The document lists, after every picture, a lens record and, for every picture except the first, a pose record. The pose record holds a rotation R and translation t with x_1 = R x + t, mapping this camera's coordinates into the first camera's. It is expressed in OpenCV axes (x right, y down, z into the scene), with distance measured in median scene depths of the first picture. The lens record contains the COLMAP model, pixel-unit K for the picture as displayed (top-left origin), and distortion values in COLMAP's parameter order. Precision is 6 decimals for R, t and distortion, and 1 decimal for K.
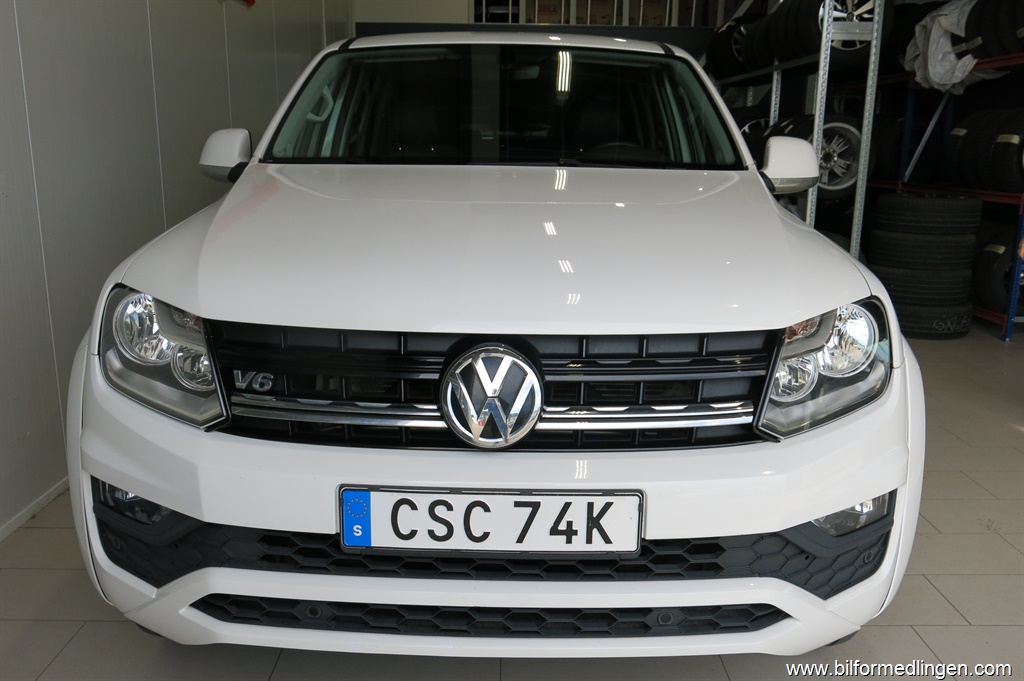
lens RADIAL K [[863.2, 0, 512.6], [0, 863.2, 339.0], [0, 0, 1]] dist [-0.052801, 0.037958]
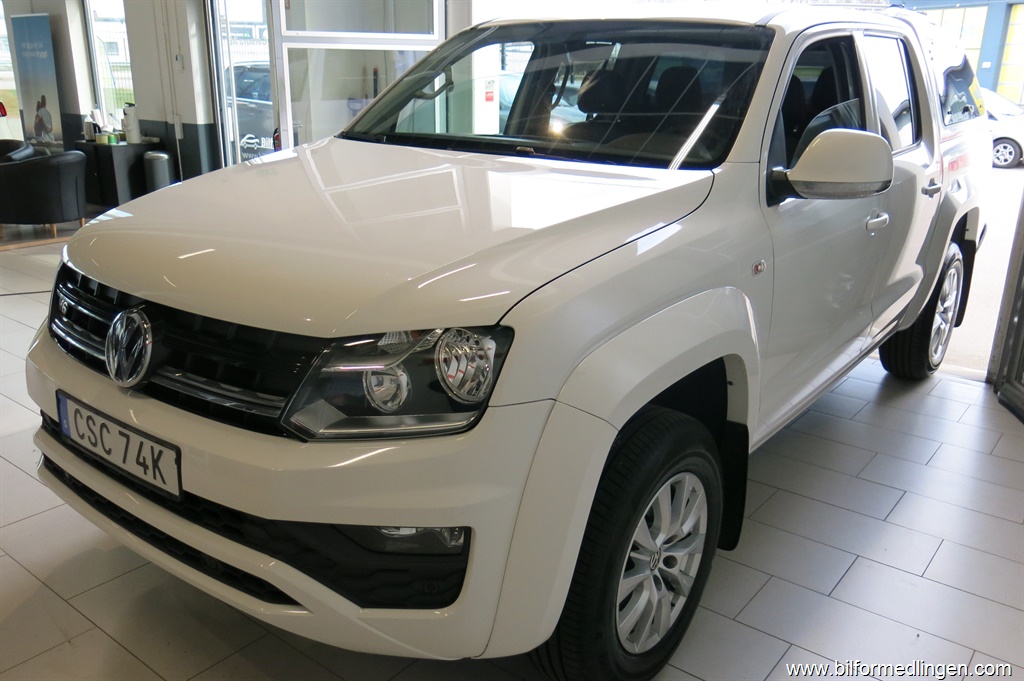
lens RADIAL K [[863.2, 0, 512.6], [0, 863.2, 342.3], [0, 0, 1]] dist [-0.052801, 0.037958]
pose [[0.794904, 0.182778, -0.578549, 1.176208], [-0.142483, 0.983114, 0.114824, -0.171655], [0.589768, -0.008841, 0.807525, 0.307768]]
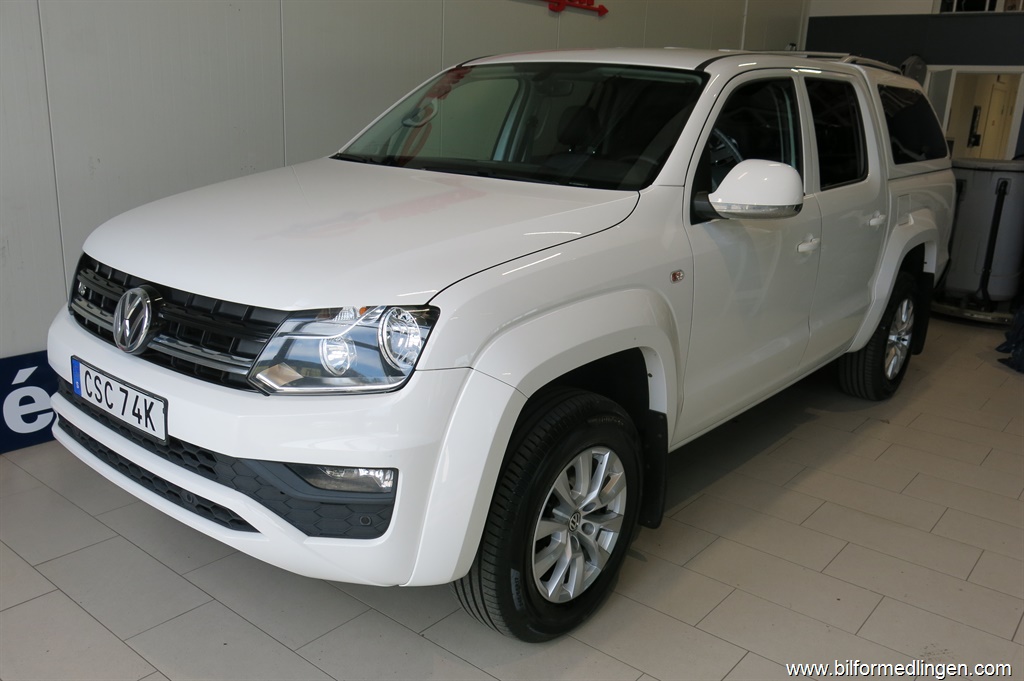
lens RADIAL K [[863.2, 0, 511.7], [0, 863.2, 340.1], [0, 0, 1]] dist [-0.052801, 0.037958]
pose [[0.771593, 0.184620, -0.608736, 1.458275], [-0.173758, 0.981734, 0.077501, -0.137150], [0.611925, 0.045974, 0.789578, 0.203992]]
